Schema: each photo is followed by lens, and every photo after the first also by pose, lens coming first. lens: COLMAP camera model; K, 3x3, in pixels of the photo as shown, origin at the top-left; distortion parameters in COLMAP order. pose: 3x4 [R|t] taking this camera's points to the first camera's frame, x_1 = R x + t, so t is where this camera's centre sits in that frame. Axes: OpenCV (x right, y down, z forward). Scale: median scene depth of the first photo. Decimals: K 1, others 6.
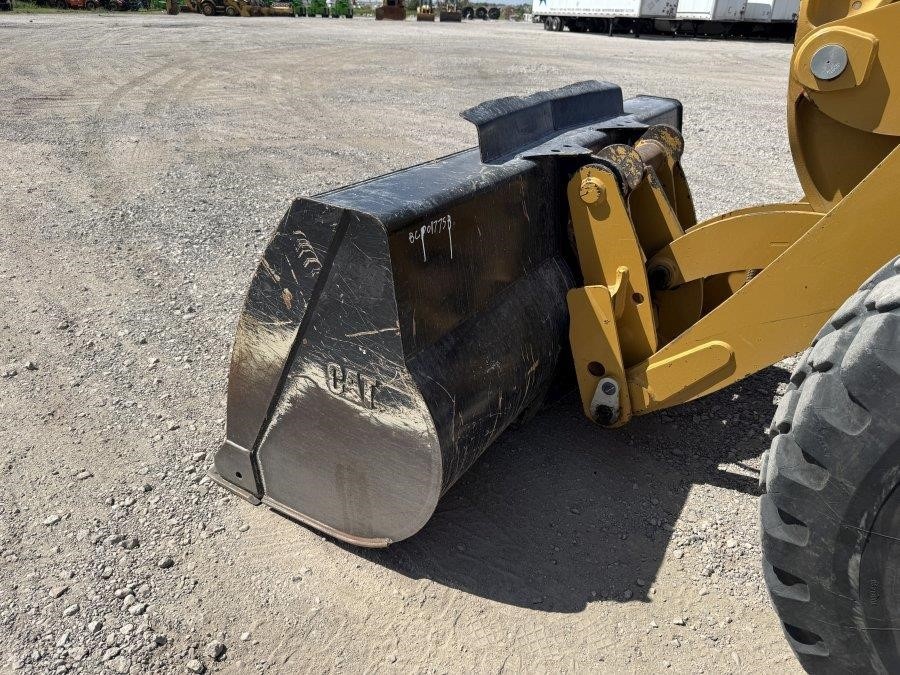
lens RADIAL K [[640.6, 0, 451.4], [0, 640.6, 341.2], [0, 0, 1]] dist [-0.000408, -0.000187]
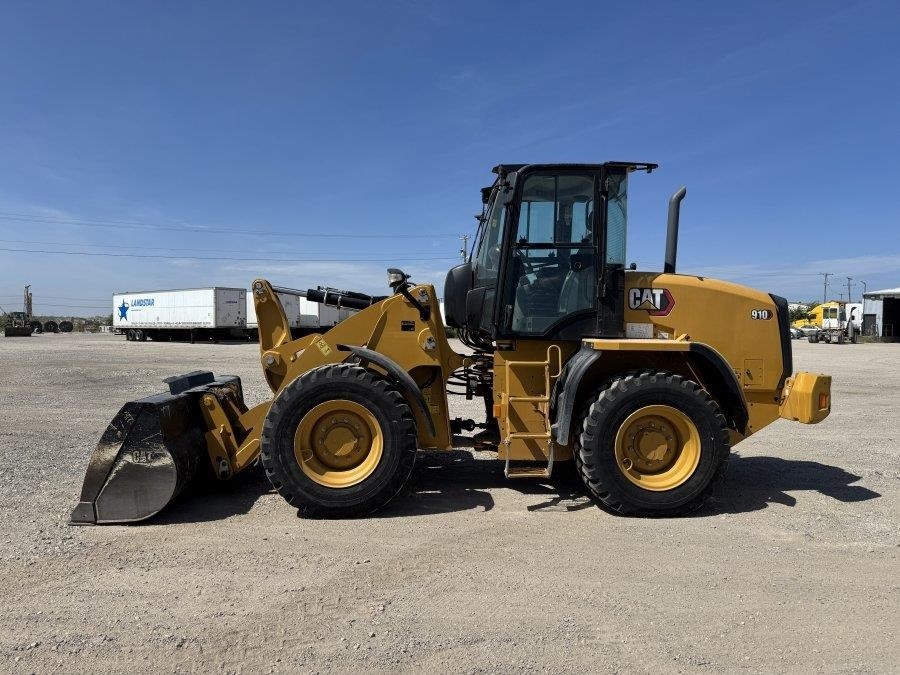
lens RADIAL K [[634.1, 0, 445.4], [0, 634.1, 337.1], [0, 0, 1]] dist [0.035110, -0.063498]
pose [[0.823767, -0.039307, 0.565565, -0.559634], [0.280152, 0.895504, -0.345814, 0.864039], [-0.492873, 0.443314, 0.748698, -1.989522]]
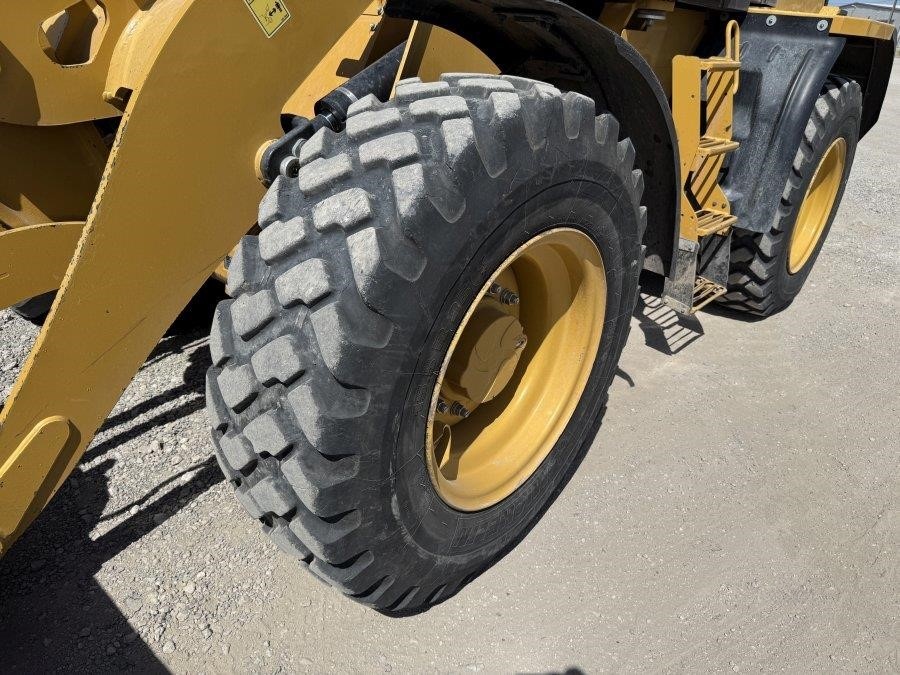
lens RADIAL K [[631.3, 0, 450.0], [0, 631.3, 337.5], [0, 0, 1]] dist [0.055276, -0.072617]
pose [[0.171965, -0.468344, 0.866650, -0.111569], [0.402960, 0.836229, 0.371947, -0.163309], [-0.898917, 0.285264, 0.332526, 0.268175]]
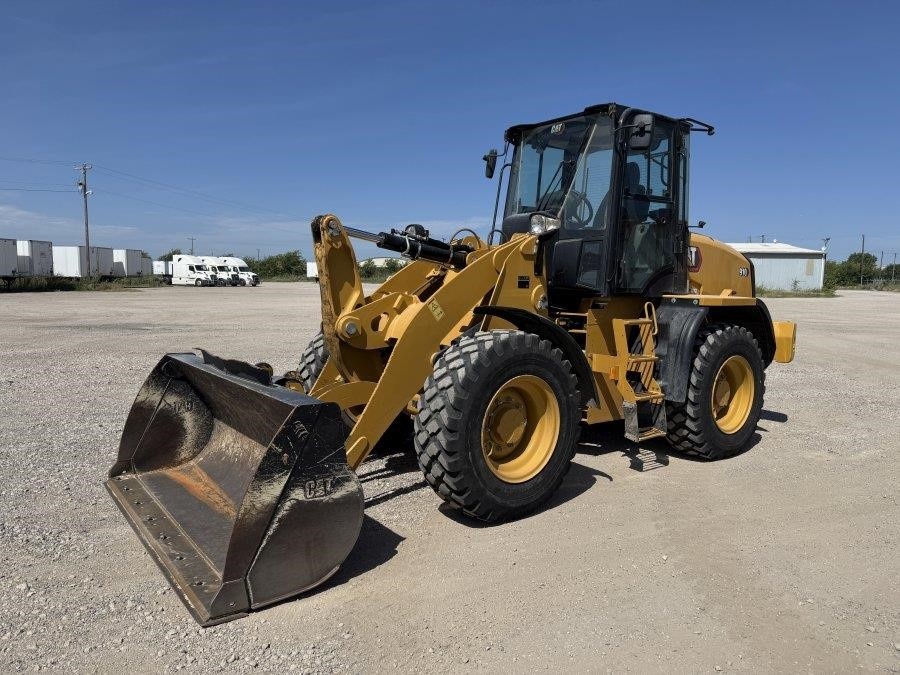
lens RADIAL K [[631.3, 0, 450.0], [0, 631.3, 337.5], [0, 0, 1]] dist [0.055276, -0.072617]
pose [[0.359131, -0.114449, 0.926243, -1.495601], [0.430060, 0.901099, -0.055404, -0.061254], [-0.828296, 0.418237, 0.372832, -0.278593]]
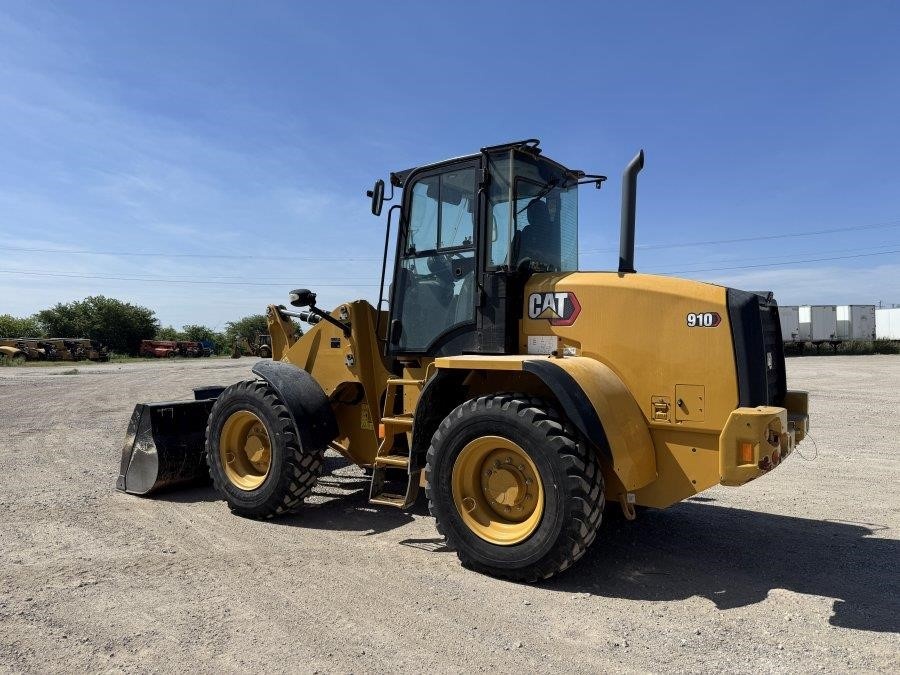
lens RADIAL K [[631.3, 0, 450.0], [0, 631.3, 337.5], [0, 0, 1]] dist [0.055276, -0.072617]
pose [[0.997282, -0.044826, -0.058475, 1.749749], [0.012257, 0.883514, -0.468244, 1.168321], [0.072653, 0.466254, 0.881662, -2.393146]]
